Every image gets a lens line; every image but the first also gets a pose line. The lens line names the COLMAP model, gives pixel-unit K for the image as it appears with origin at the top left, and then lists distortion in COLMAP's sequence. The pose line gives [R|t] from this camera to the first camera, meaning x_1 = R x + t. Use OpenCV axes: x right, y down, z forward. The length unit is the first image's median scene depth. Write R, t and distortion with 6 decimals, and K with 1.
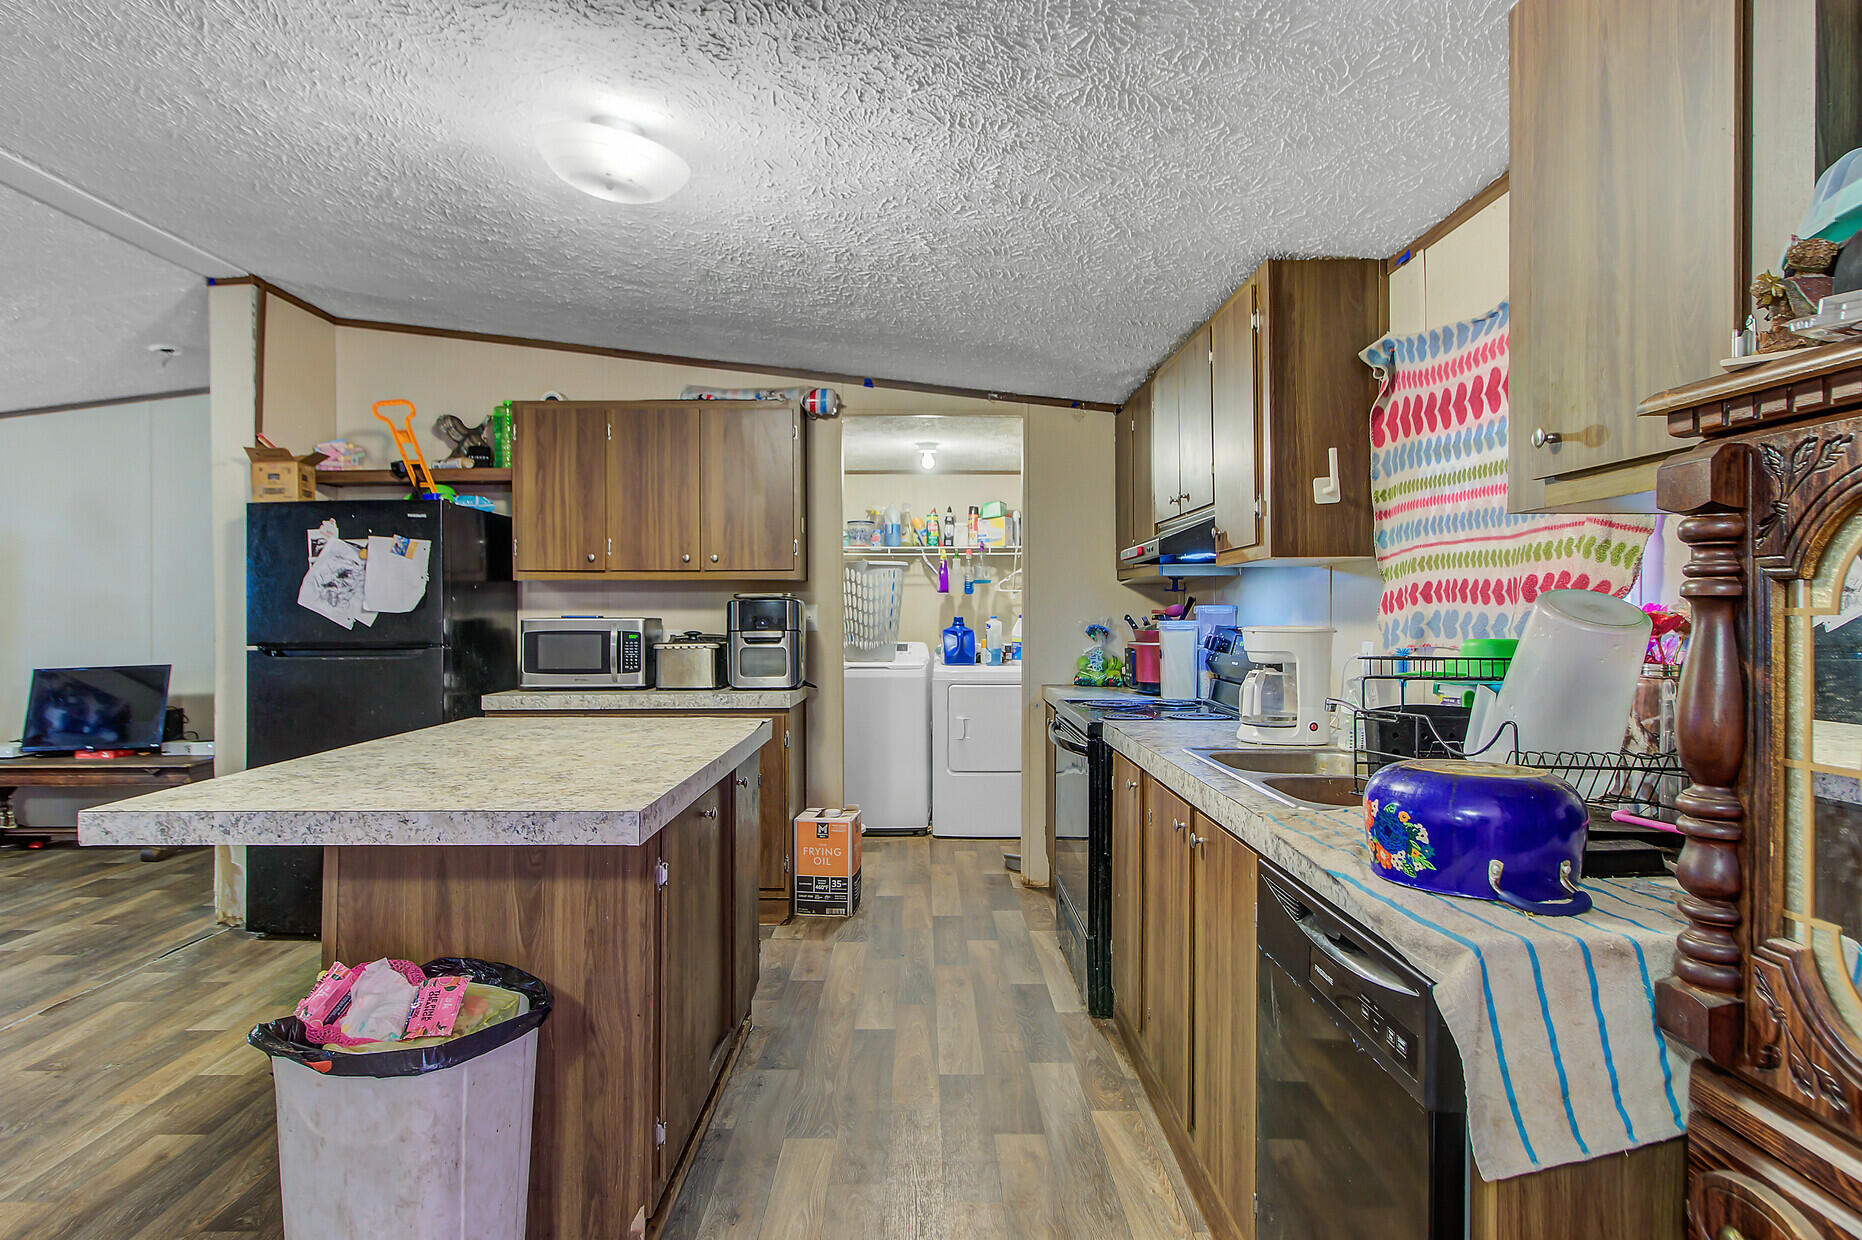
lens RADIAL K [[1116.9, 0, 926.2], [0, 1116.9, 615.0], [0, 0, 1]] dist [0.005077, 0.000466]
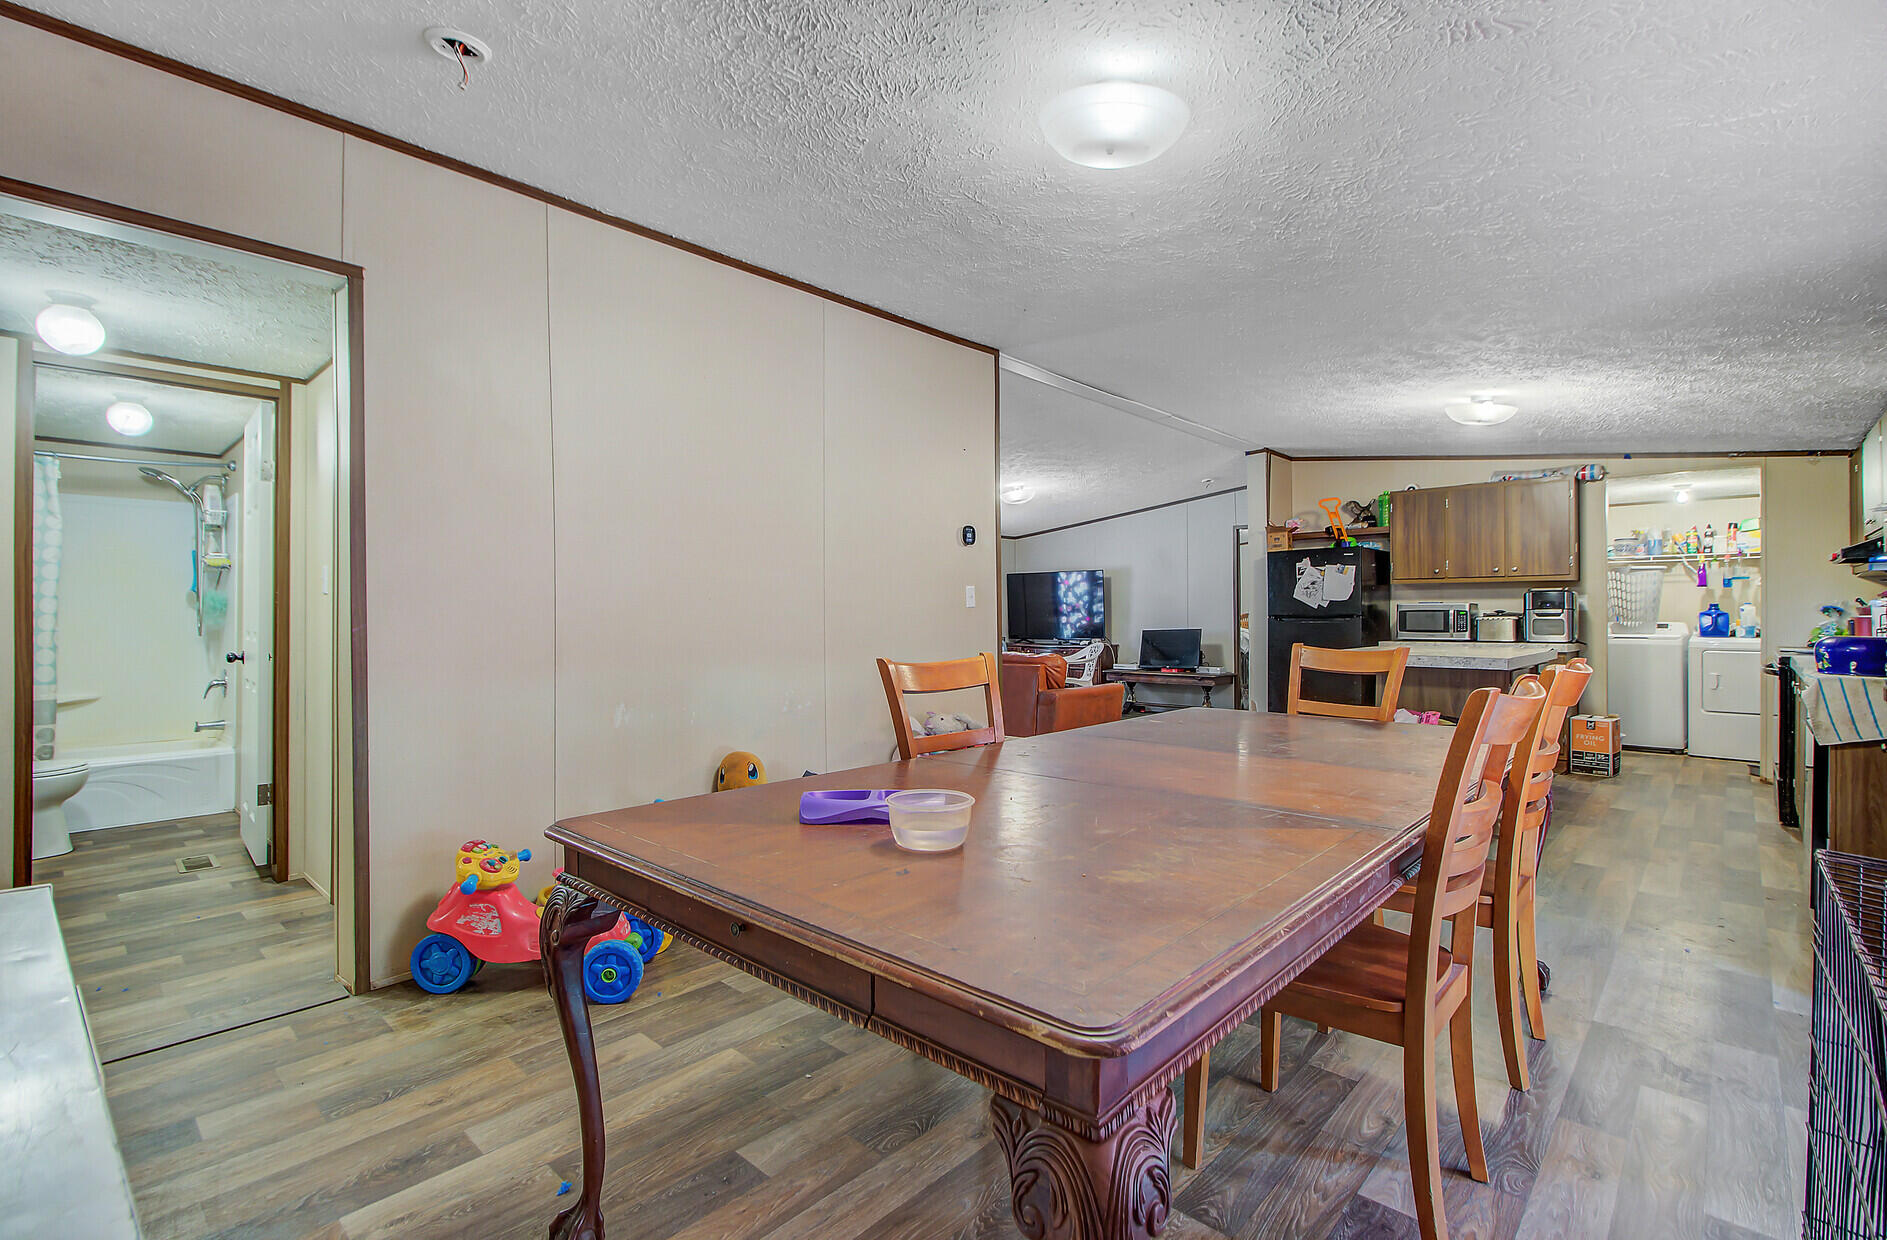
lens RADIAL K [[862.4, 0, 924.0], [0, 862.4, 615.0], [0, 0, 1]] dist [-0.005264, 0.000721]
pose [[0.725507, -0.000163, -0.688214, 0.068378], [-0.000450, 1.000000, -0.000712, 0.022797], [0.688214, 0.000826, 0.725507, -0.620231]]
